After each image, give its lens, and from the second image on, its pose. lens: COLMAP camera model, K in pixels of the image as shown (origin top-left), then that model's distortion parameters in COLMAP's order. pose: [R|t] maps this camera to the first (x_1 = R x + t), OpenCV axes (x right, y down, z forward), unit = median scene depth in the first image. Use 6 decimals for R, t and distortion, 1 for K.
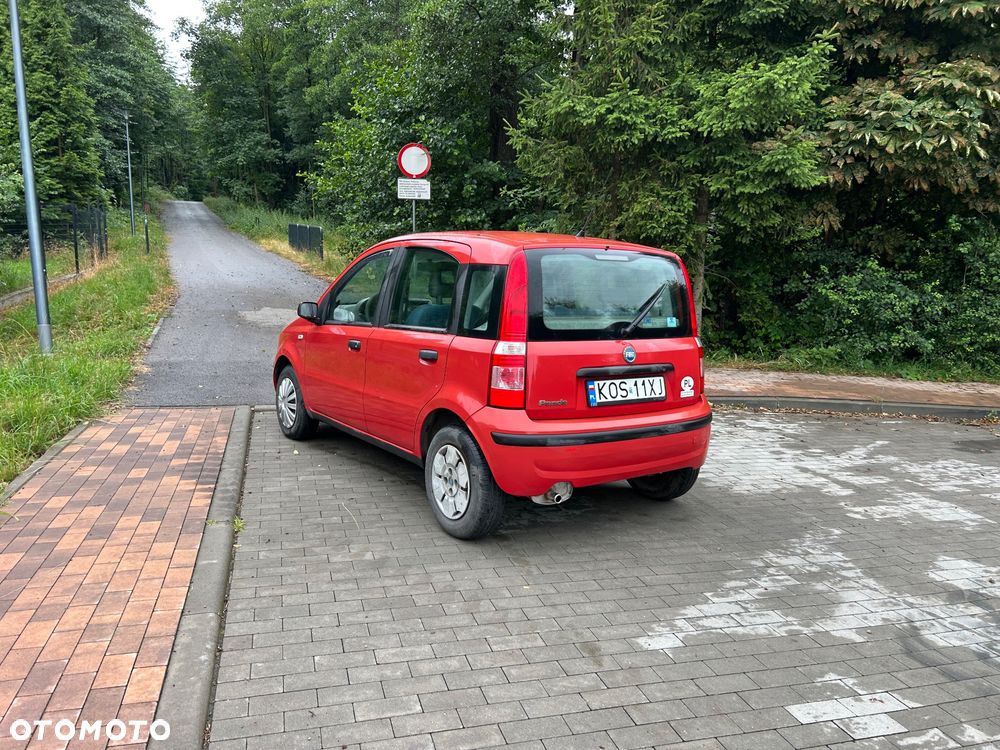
lens RADIAL K [[752.5, 0, 494.2], [0, 752.5, 371.8], [0, 0, 1]] dist [0.046984, -0.051284]
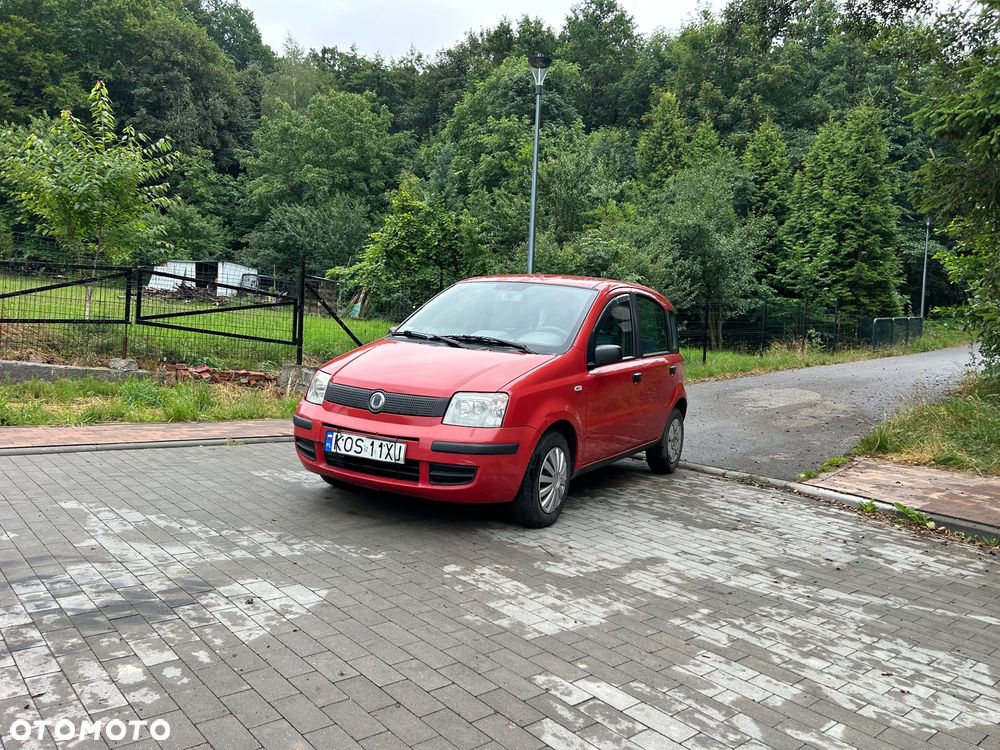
lens RADIAL K [[752.5, 0, 500.5], [0, 752.5, 383.0], [0, 0, 1]] dist [0.046984, -0.051284]
pose [[0.432519, 0.051618, -0.900146, 0.676561], [-0.179764, 0.983252, -0.029993, 0.009429], [0.883523, 0.174786, 0.434554, 0.383622]]
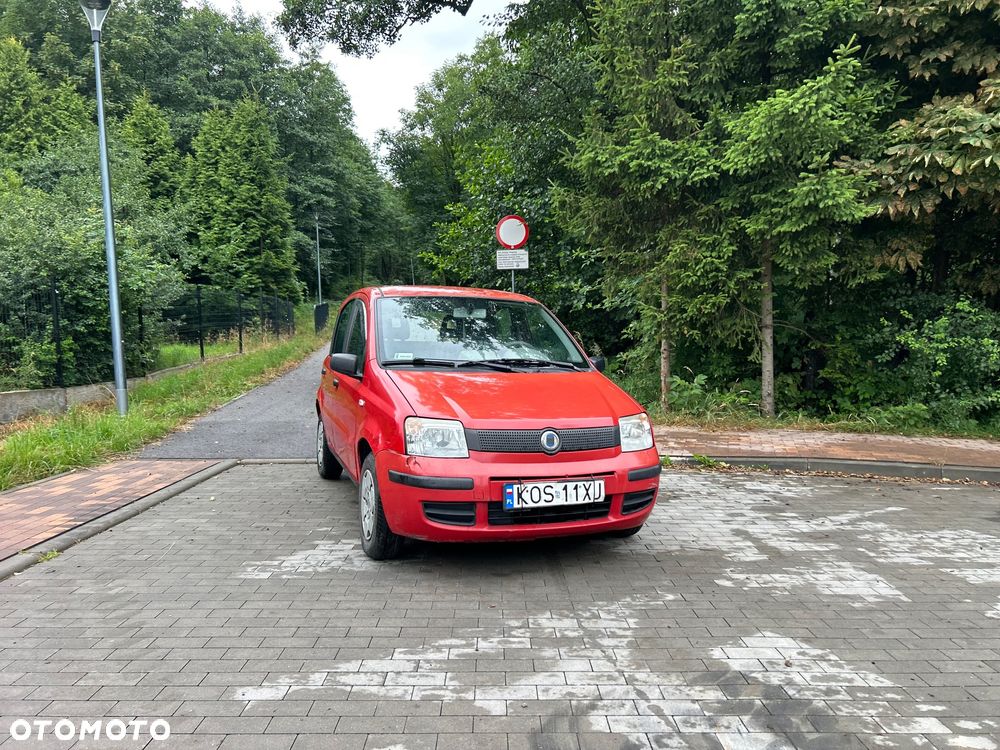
lens RADIAL K [[752.5, 0, 507.4], [0, 752.5, 382.5], [0, 0, 1]] dist [0.046984, -0.051284]
pose [[0.966016, -0.017655, -0.257879, 0.264648], [-0.006140, 0.995816, -0.091176, 0.028132], [0.258409, 0.089661, 0.961866, 0.071844]]
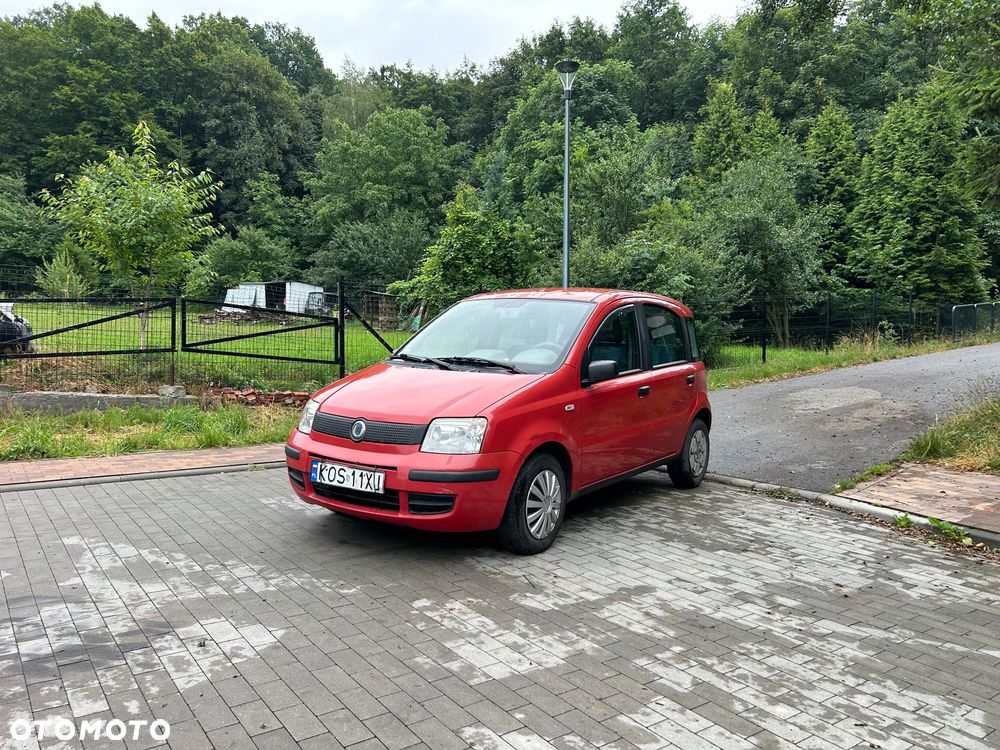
lens RADIAL K [[752.5, 0, 493.4], [0, 752.5, 384.1], [0, 0, 1]] dist [0.046984, -0.051284]
pose [[0.338208, 0.031511, -0.940544, 0.687468], [-0.142983, 0.989557, -0.018261, -0.013505], [0.930146, 0.140658, 0.339181, 0.443541]]
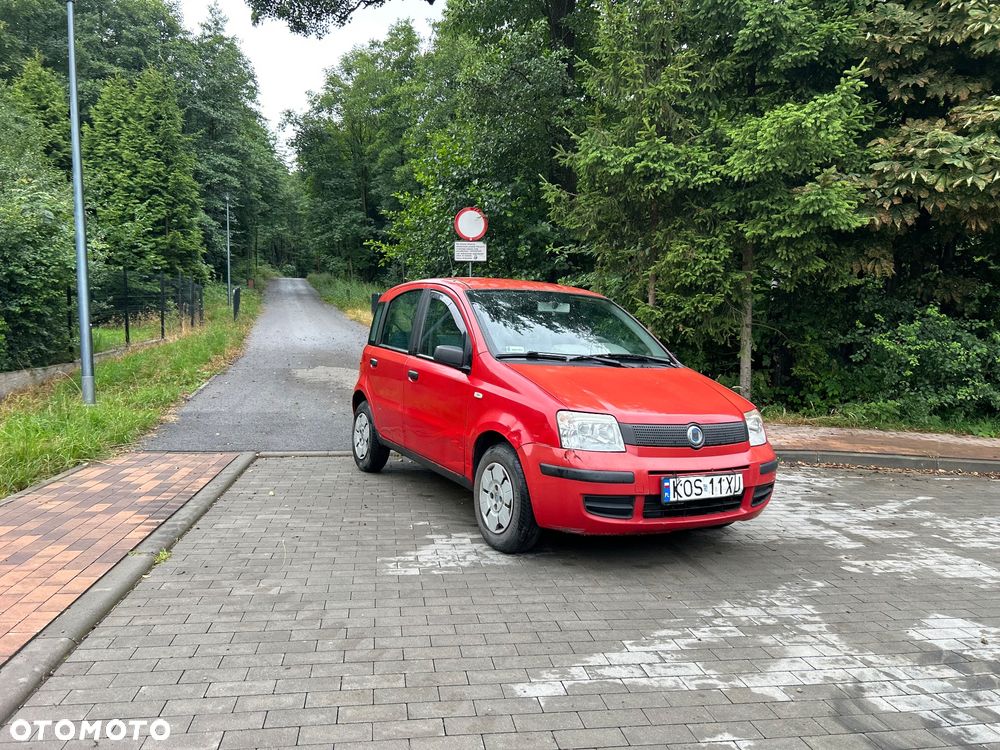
lens RADIAL K [[752.5, 0, 506.5], [0, 752.5, 371.8], [0, 0, 1]] dist [0.046984, -0.051284]
pose [[0.993531, -0.003410, -0.113511, 0.102336], [-0.007433, 0.995453, -0.094965, 0.027759], [0.113319, 0.095195, 0.988988, 0.036262]]
